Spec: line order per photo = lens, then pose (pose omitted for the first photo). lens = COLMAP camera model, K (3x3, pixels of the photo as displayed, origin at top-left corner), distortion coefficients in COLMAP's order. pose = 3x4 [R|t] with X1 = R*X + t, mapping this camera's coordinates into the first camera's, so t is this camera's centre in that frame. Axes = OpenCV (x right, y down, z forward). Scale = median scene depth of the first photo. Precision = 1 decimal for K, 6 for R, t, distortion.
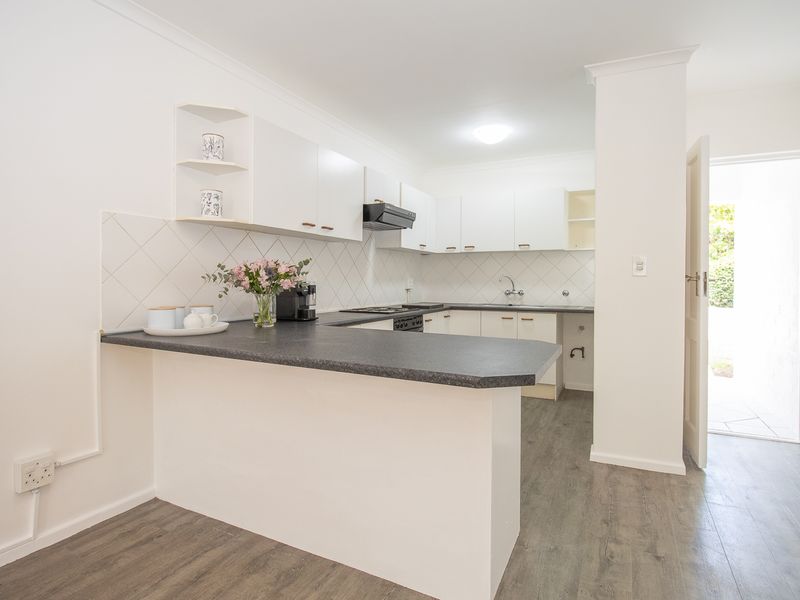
lens RADIAL K [[436.4, 0, 400.6], [0, 436.4, 279.7], [0, 0, 1]] dist [-0.002617, -0.001897]
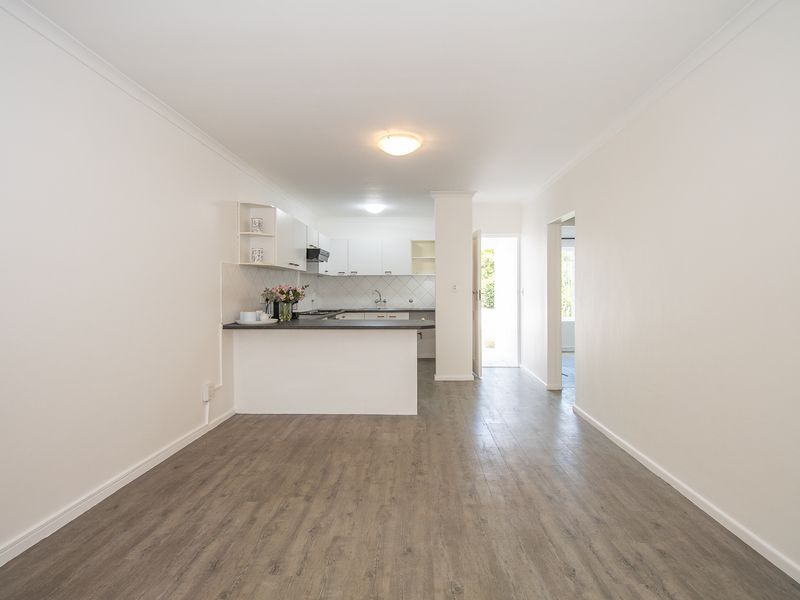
lens RADIAL K [[436.4, 0, 400.6], [0, 436.4, 279.7], [0, 0, 1]] dist [-0.002617, -0.001897]
pose [[0.909526, 0.001906, 0.415643, -0.410256], [0.007873, 0.999731, -0.021813, -0.015851], [-0.415573, 0.023112, 0.909266, -0.591231]]
